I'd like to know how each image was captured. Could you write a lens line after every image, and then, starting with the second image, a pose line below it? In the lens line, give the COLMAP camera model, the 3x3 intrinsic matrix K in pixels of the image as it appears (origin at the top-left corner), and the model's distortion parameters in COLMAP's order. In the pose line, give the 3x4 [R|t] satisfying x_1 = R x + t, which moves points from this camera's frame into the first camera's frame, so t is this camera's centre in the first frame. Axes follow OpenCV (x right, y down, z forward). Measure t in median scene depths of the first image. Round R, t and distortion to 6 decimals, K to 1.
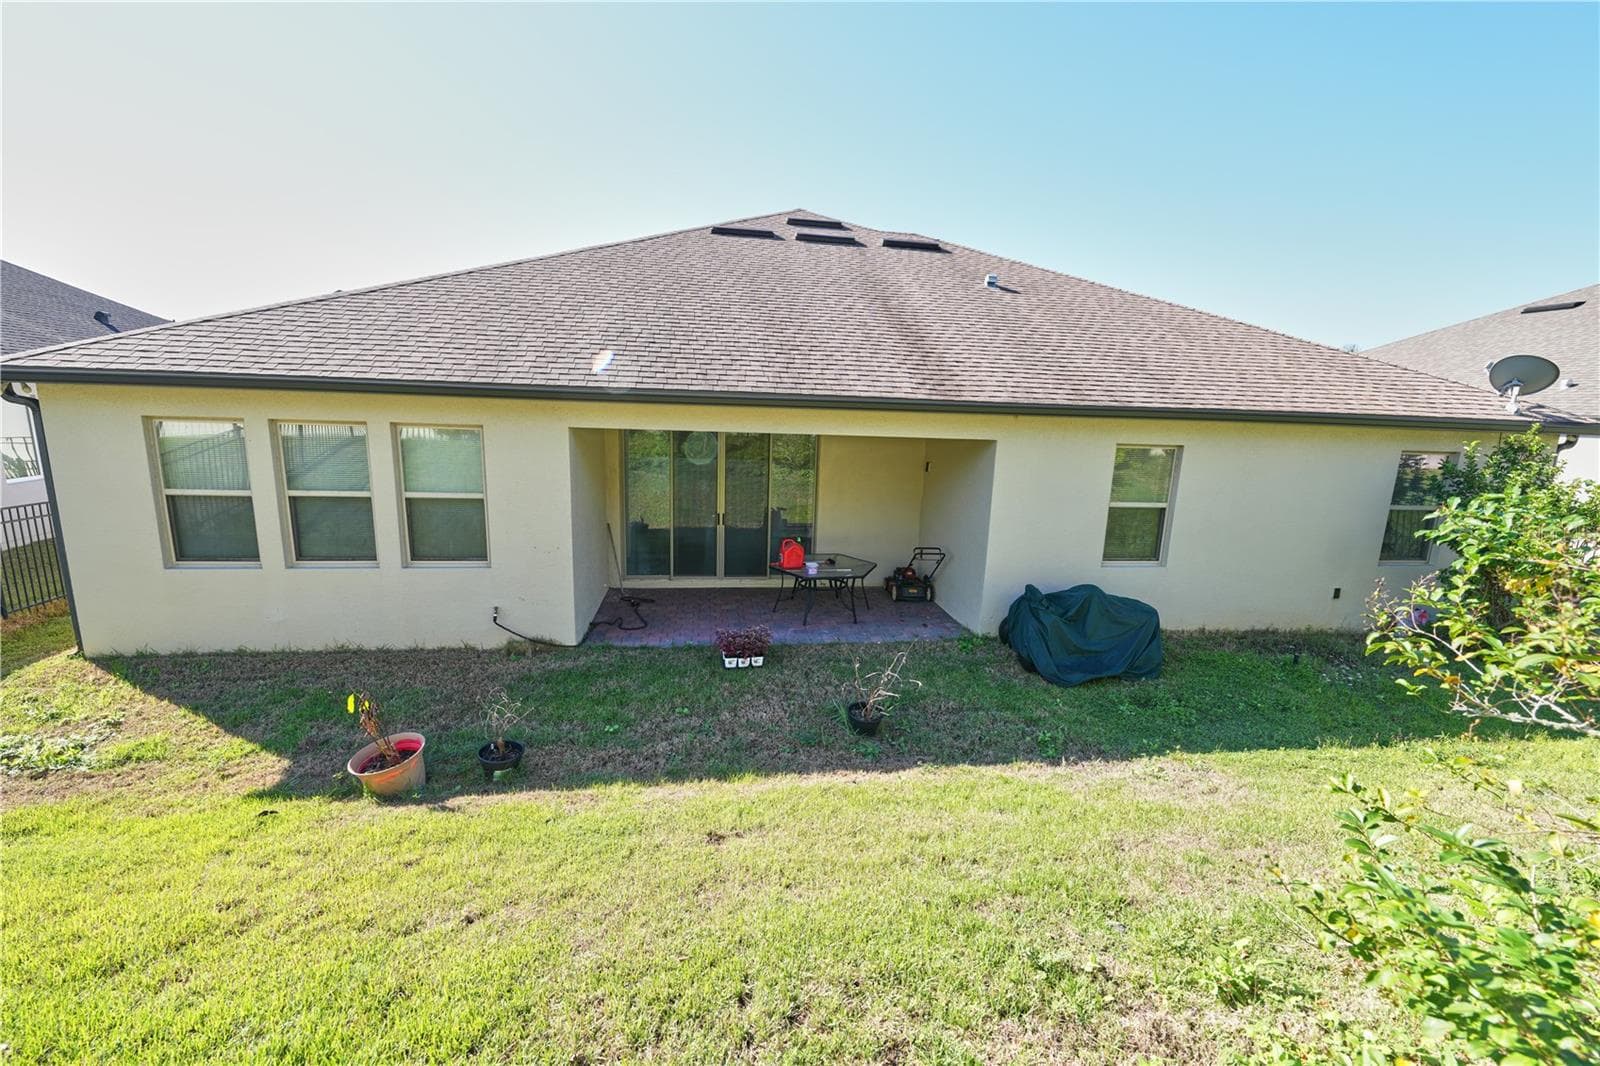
lens RADIAL K [[640.0, 0, 800.0], [0, 640.0, 533.0], [0, 0, 1]] dist [0.002668, -0.000563]
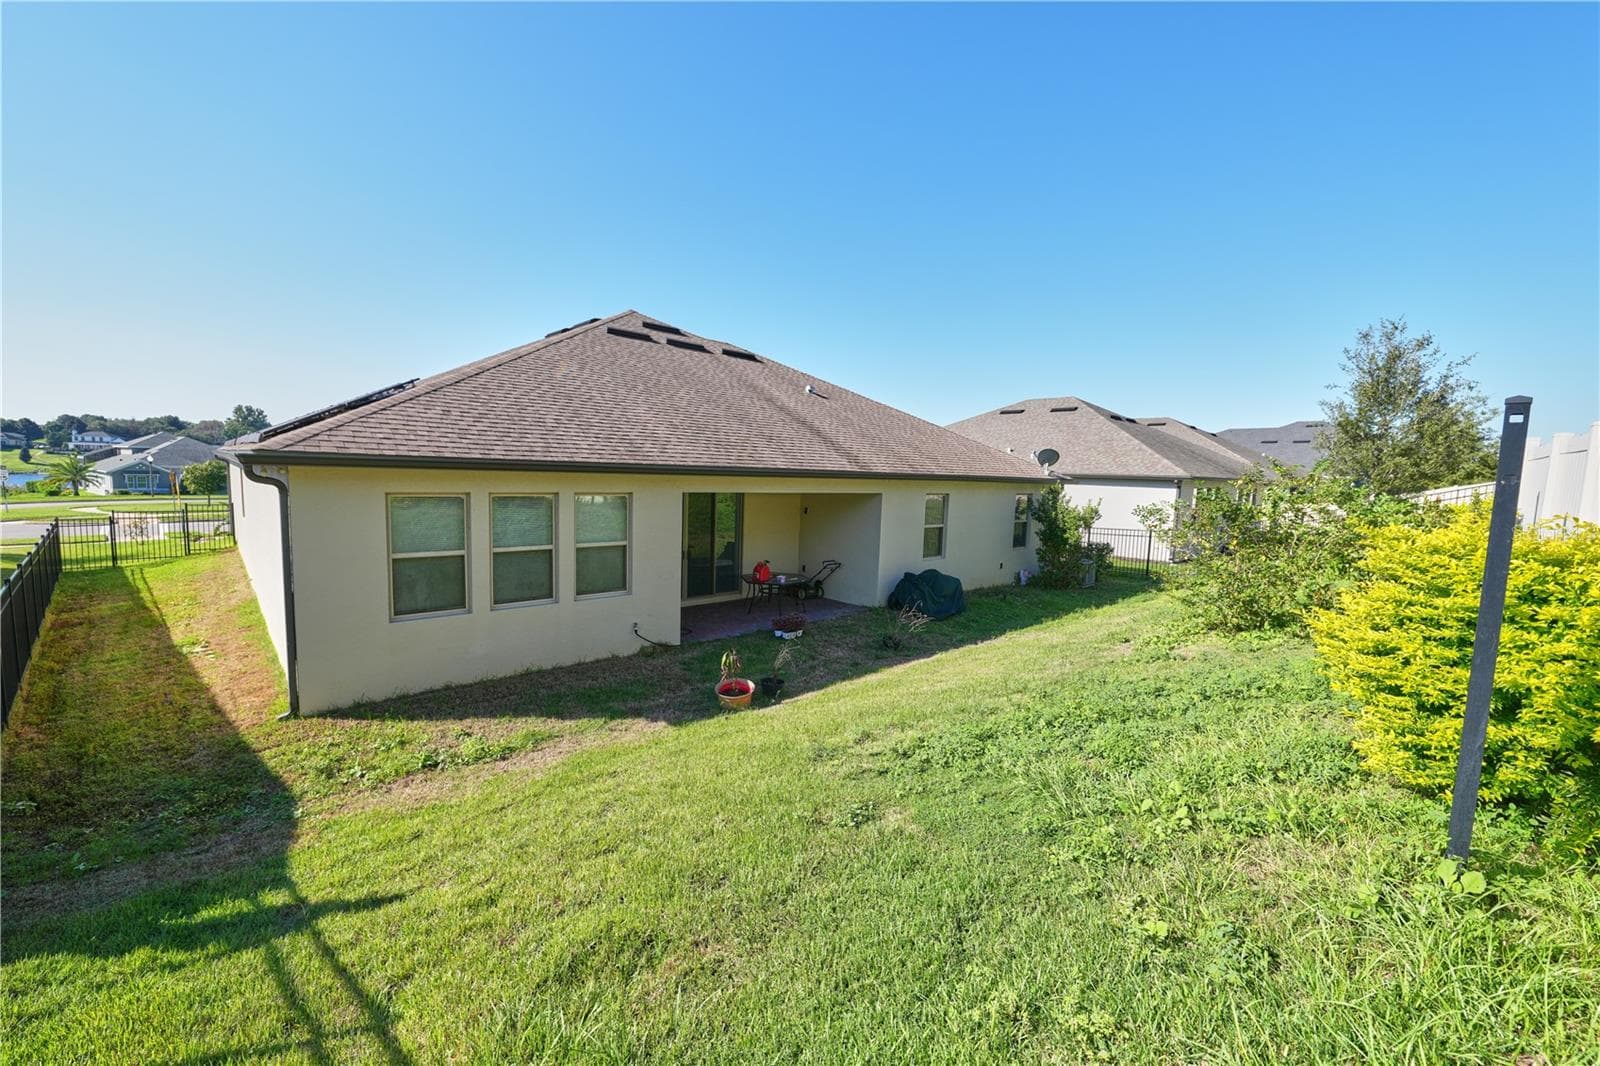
lens RADIAL K [[640.0, 0, 800.0], [0, 640.0, 533.0], [0, 0, 1]] dist [0.002668, -0.000563]
pose [[0.824090, -0.059835, 0.563290, -0.919391], [0.099389, 0.994253, -0.039792, 0.012702], [-0.557671, 0.088777, 0.825301, -0.342895]]
